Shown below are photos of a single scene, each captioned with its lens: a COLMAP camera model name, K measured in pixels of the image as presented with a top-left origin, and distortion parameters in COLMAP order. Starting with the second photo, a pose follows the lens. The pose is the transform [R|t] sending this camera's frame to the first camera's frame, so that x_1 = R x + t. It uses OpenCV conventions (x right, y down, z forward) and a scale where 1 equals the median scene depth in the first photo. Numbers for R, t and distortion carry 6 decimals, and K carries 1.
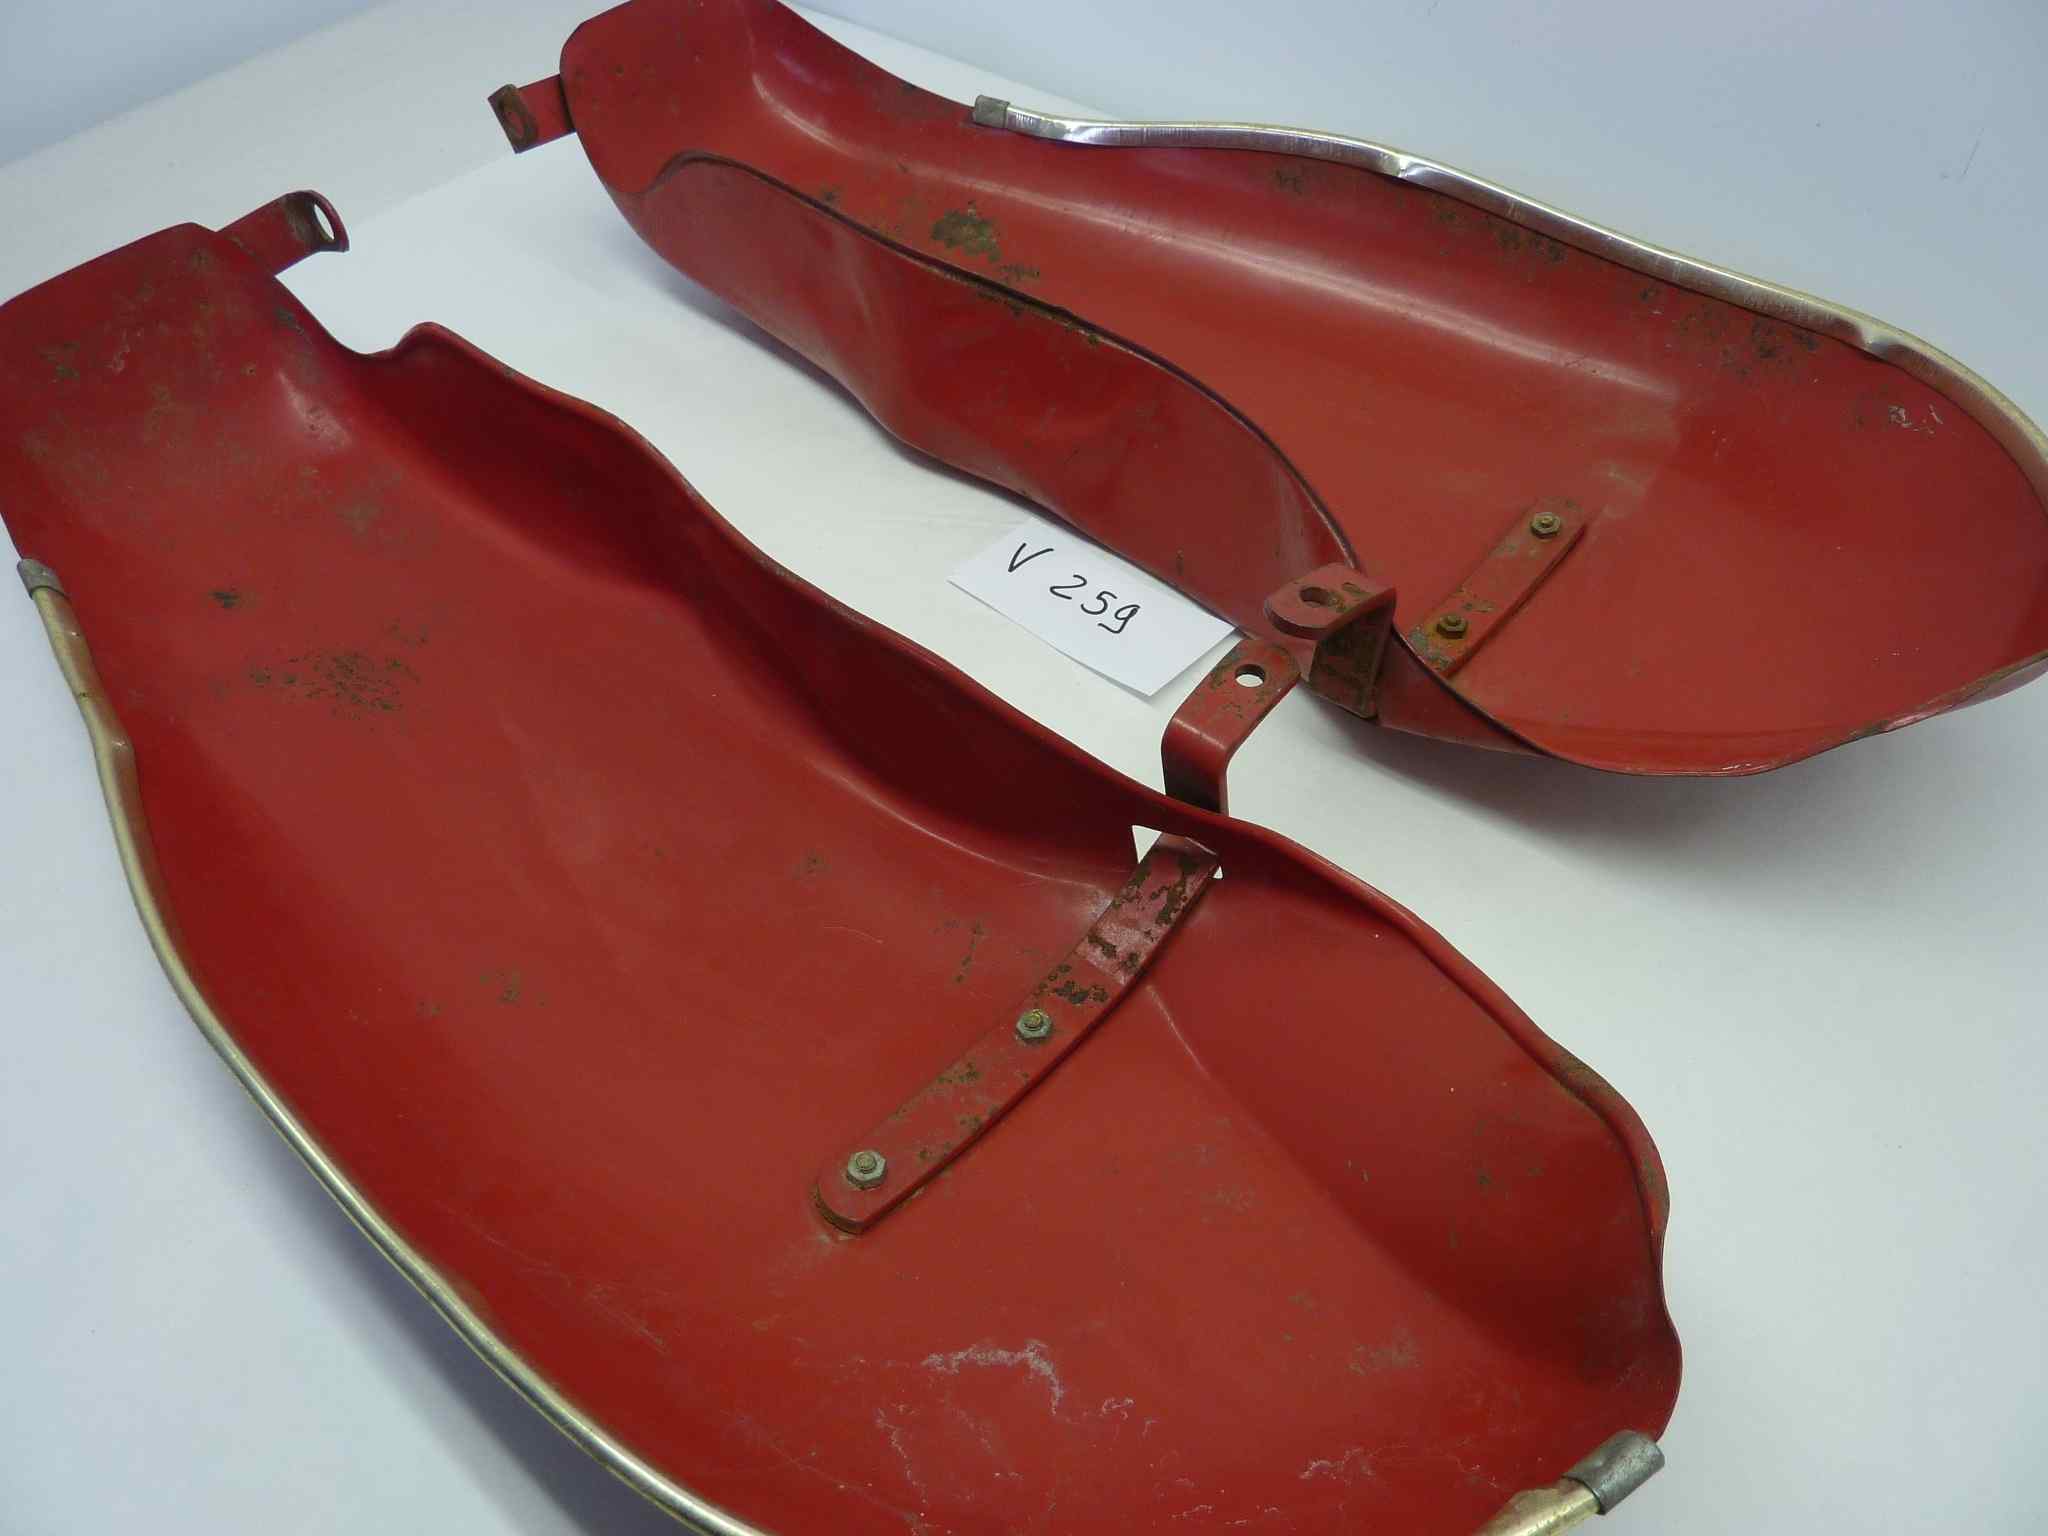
lens RADIAL K [[1530.2, 0, 1024.5], [0, 1530.2, 779.5], [0, 0, 1]] dist [-0.026918, -0.019211]
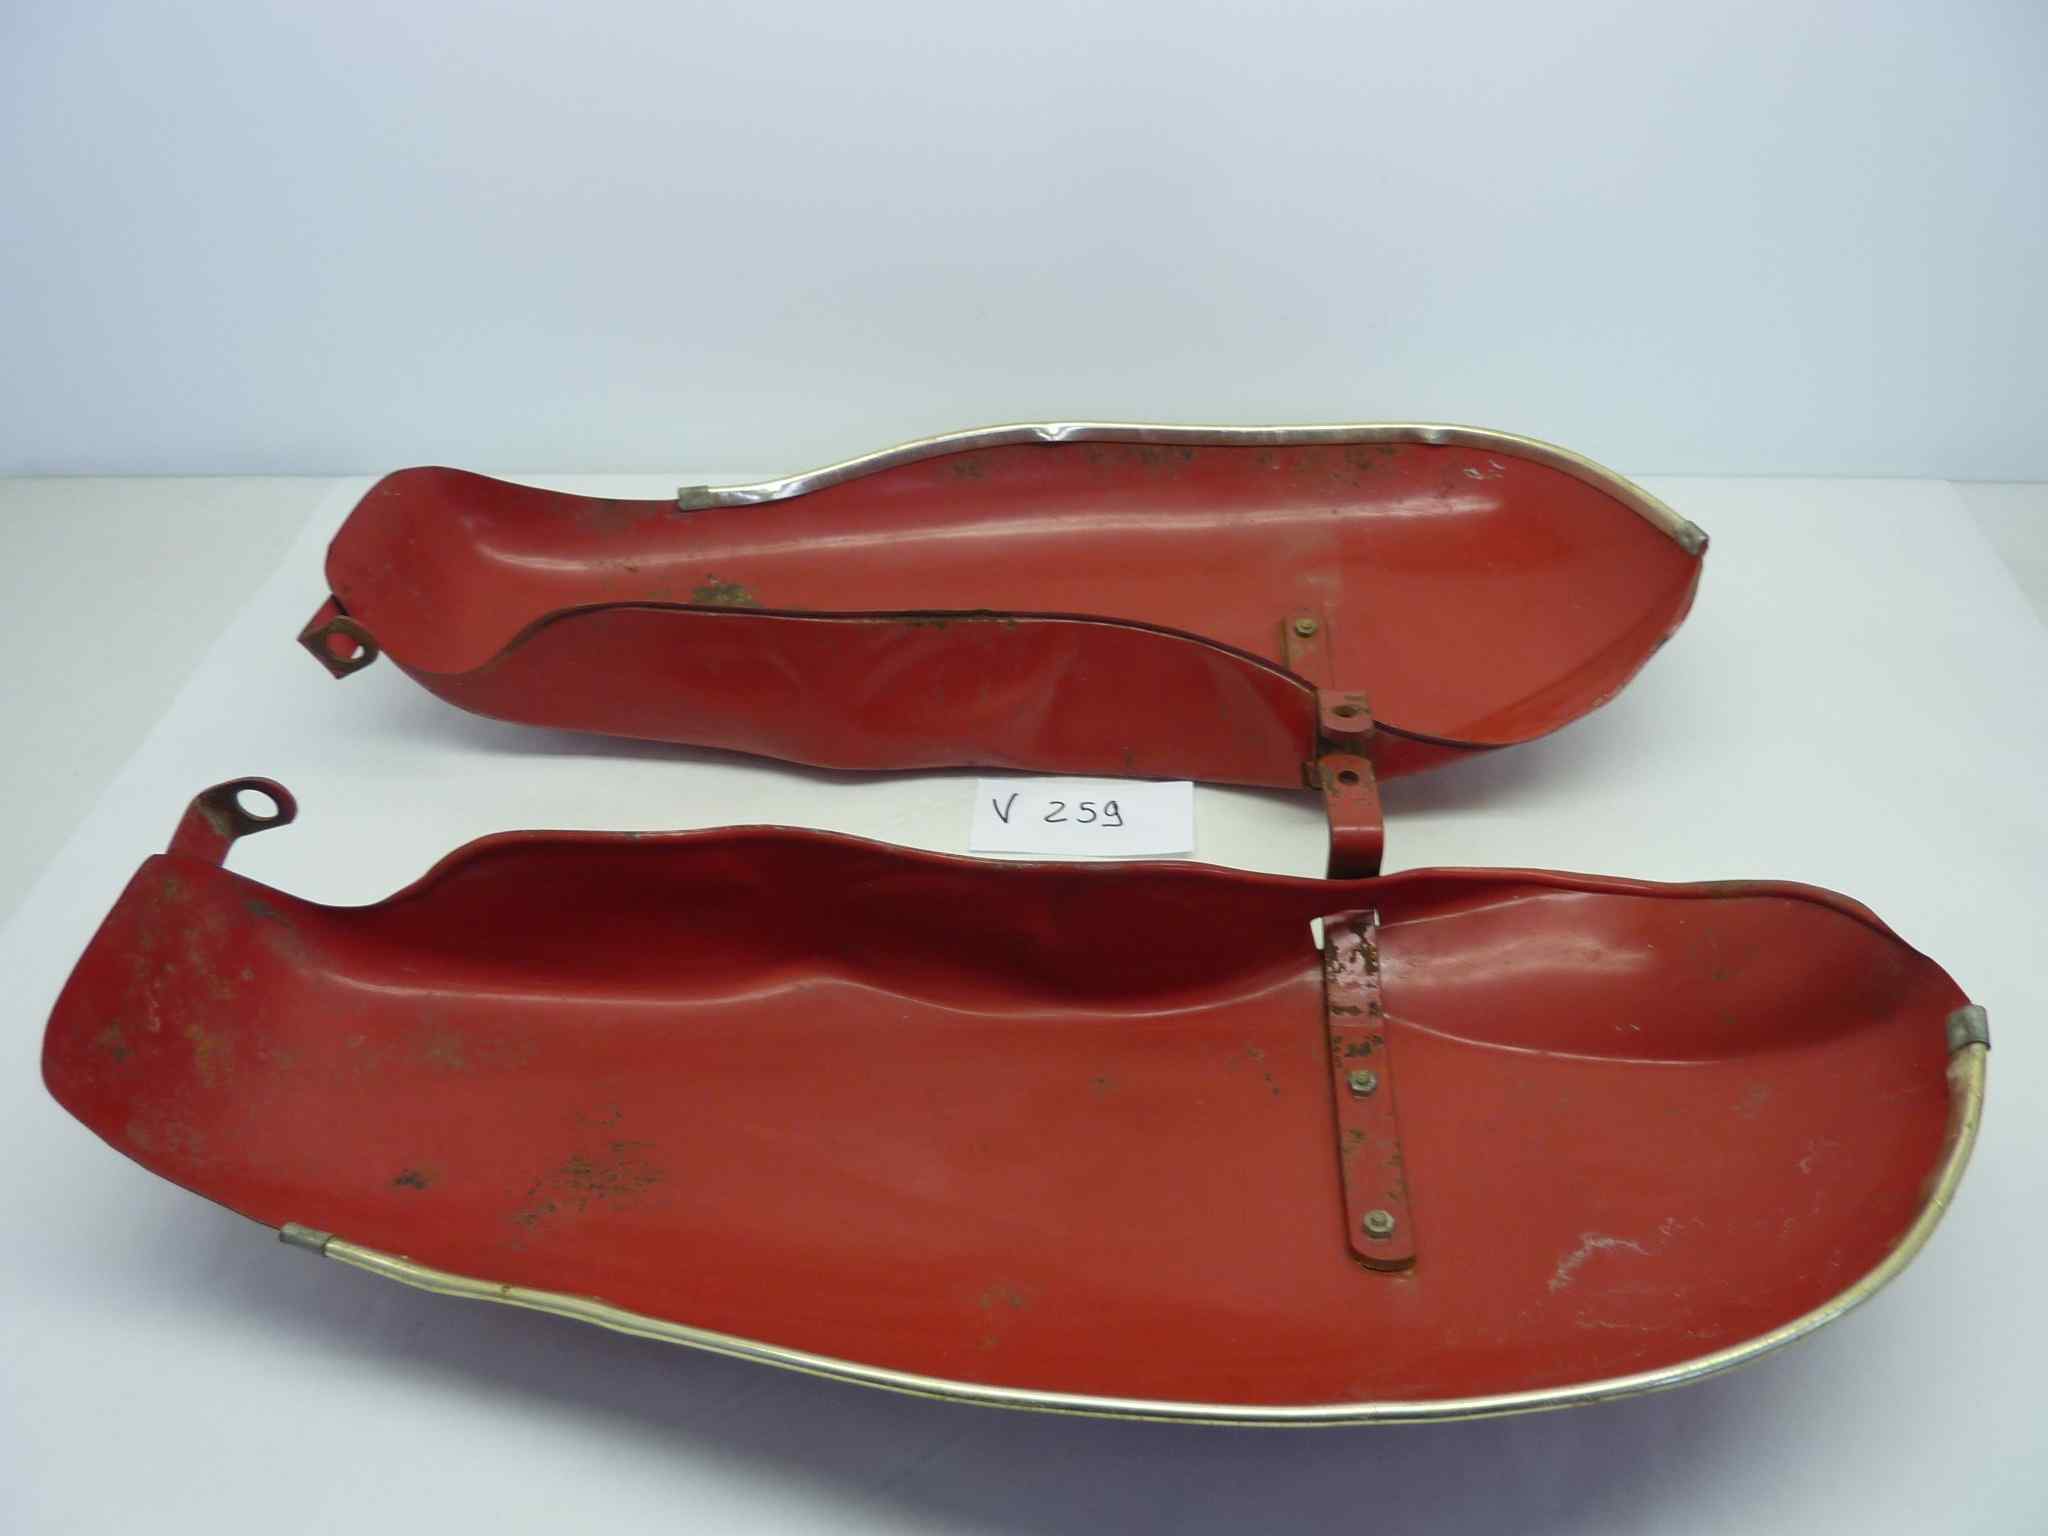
lens RADIAL K [[1530.2, 0, 1026.3], [0, 1530.2, 765.7], [0, 0, 1]] dist [-0.026918, -0.019211]
pose [[0.774026, -0.398781, 0.491791, -0.579504], [0.472297, 0.880962, -0.028995, -0.135186], [-0.421686, 0.254715, 0.870231, -0.066232]]
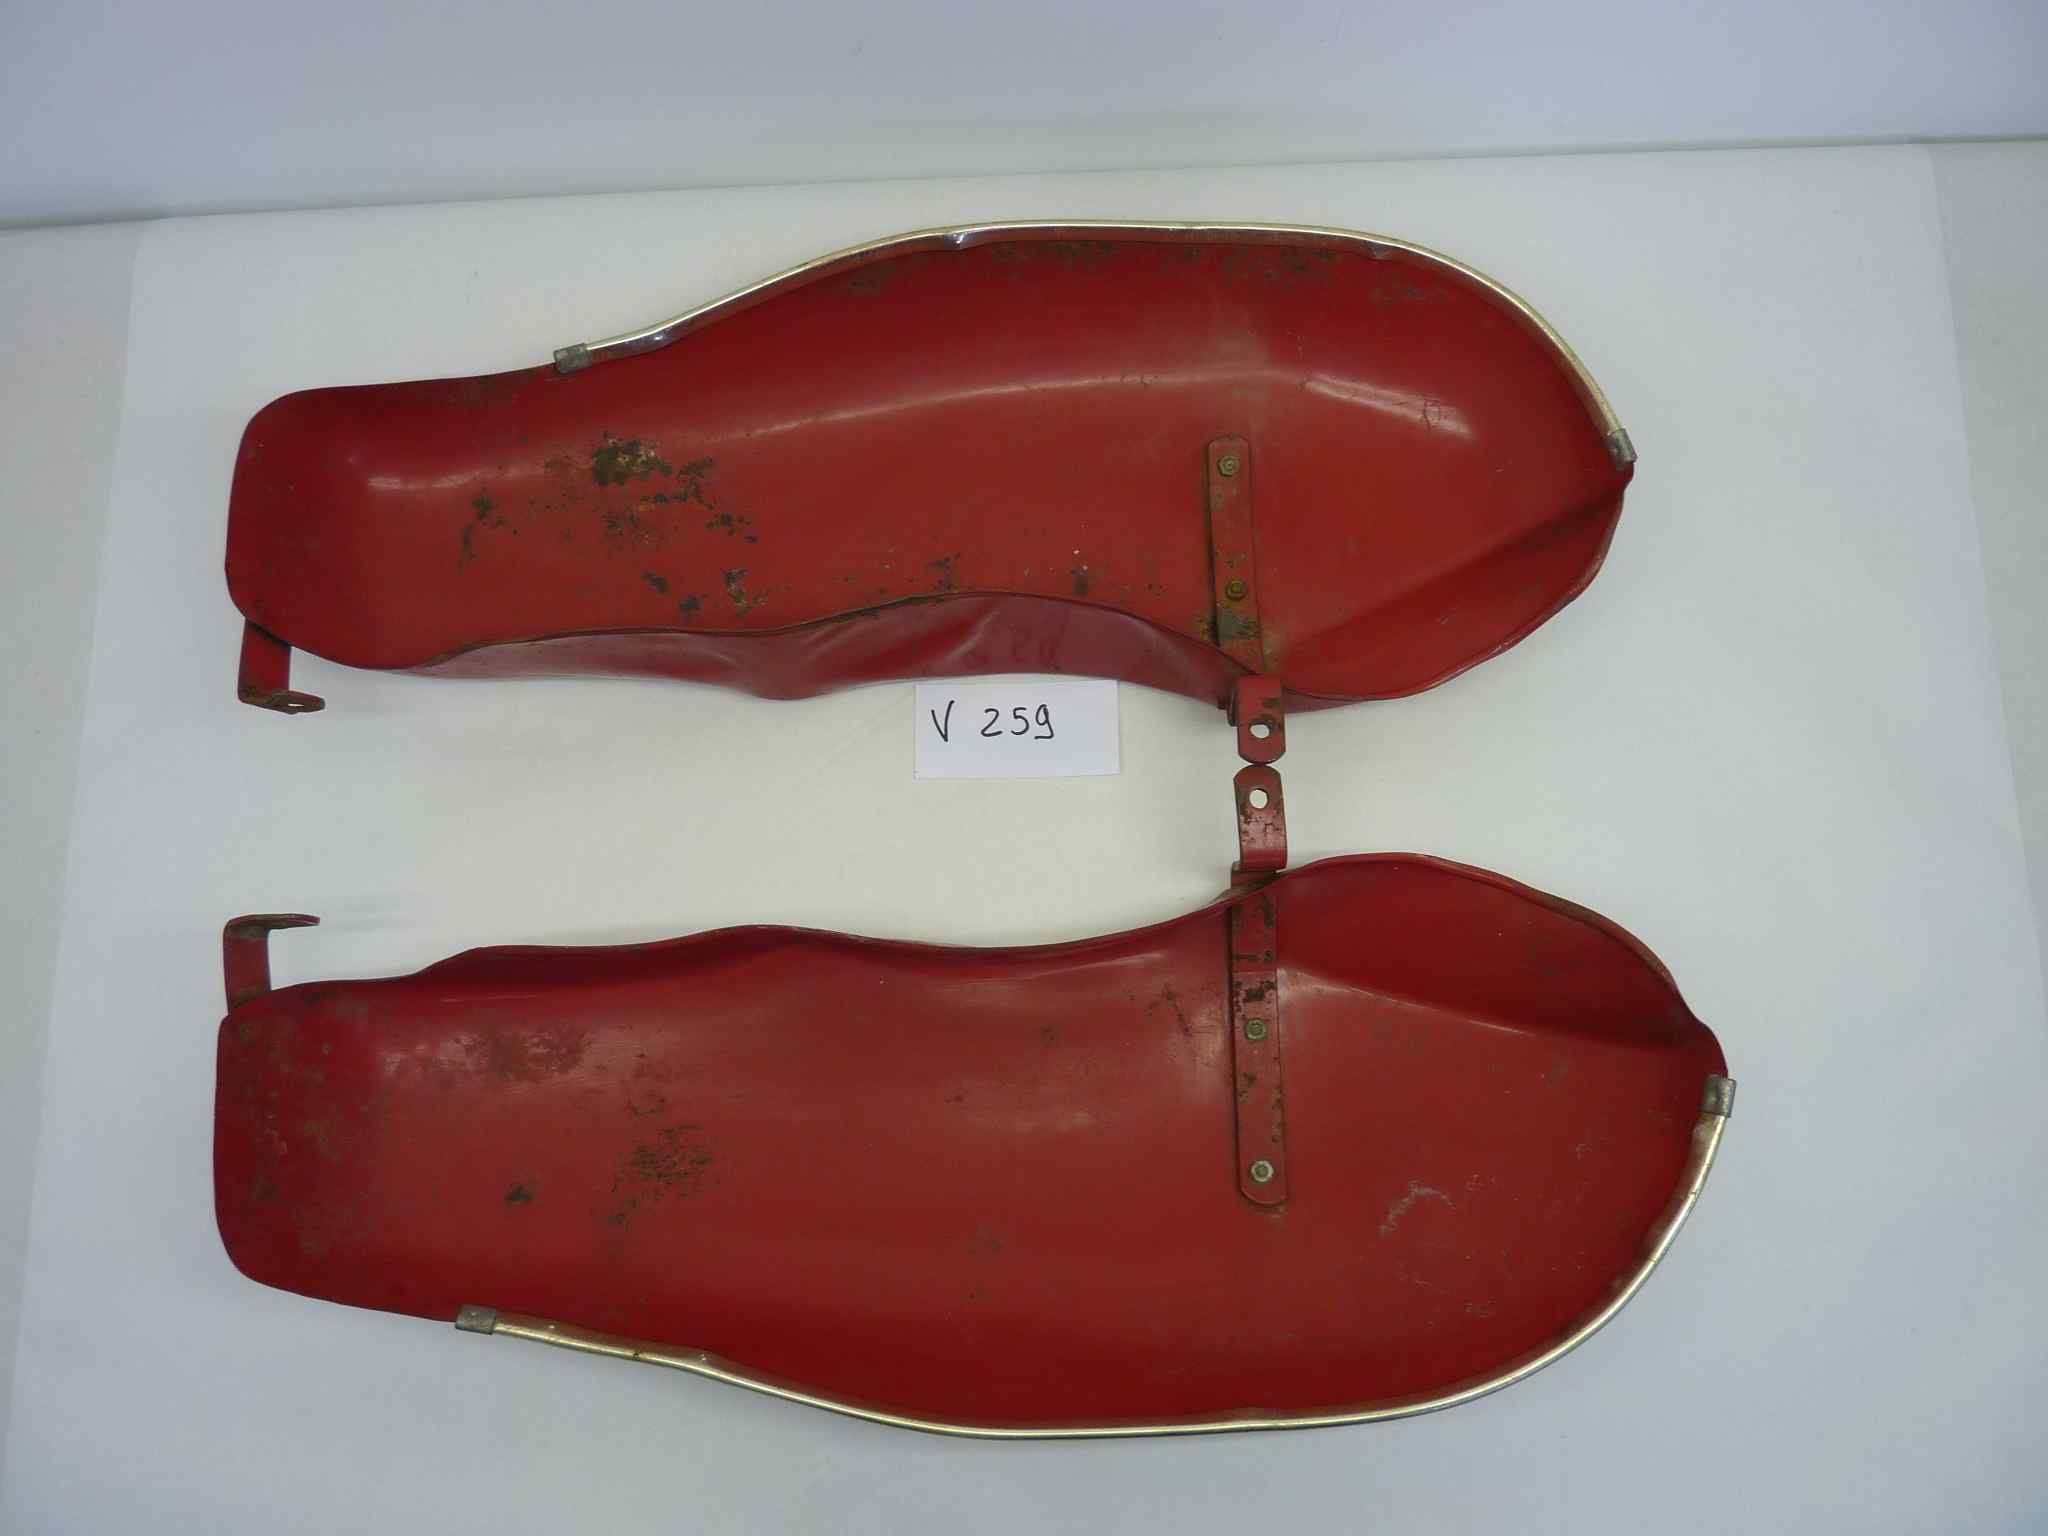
lens RADIAL K [[1530.2, 0, 1017.4], [0, 1530.2, 763.2], [0, 0, 1]] dist [-0.026918, -0.019211]
pose [[0.719703, -0.669221, 0.184853, -0.222730], [0.501564, 0.685262, 0.528062, -0.791816], [-0.480063, -0.287332, 0.828843, -0.116922]]
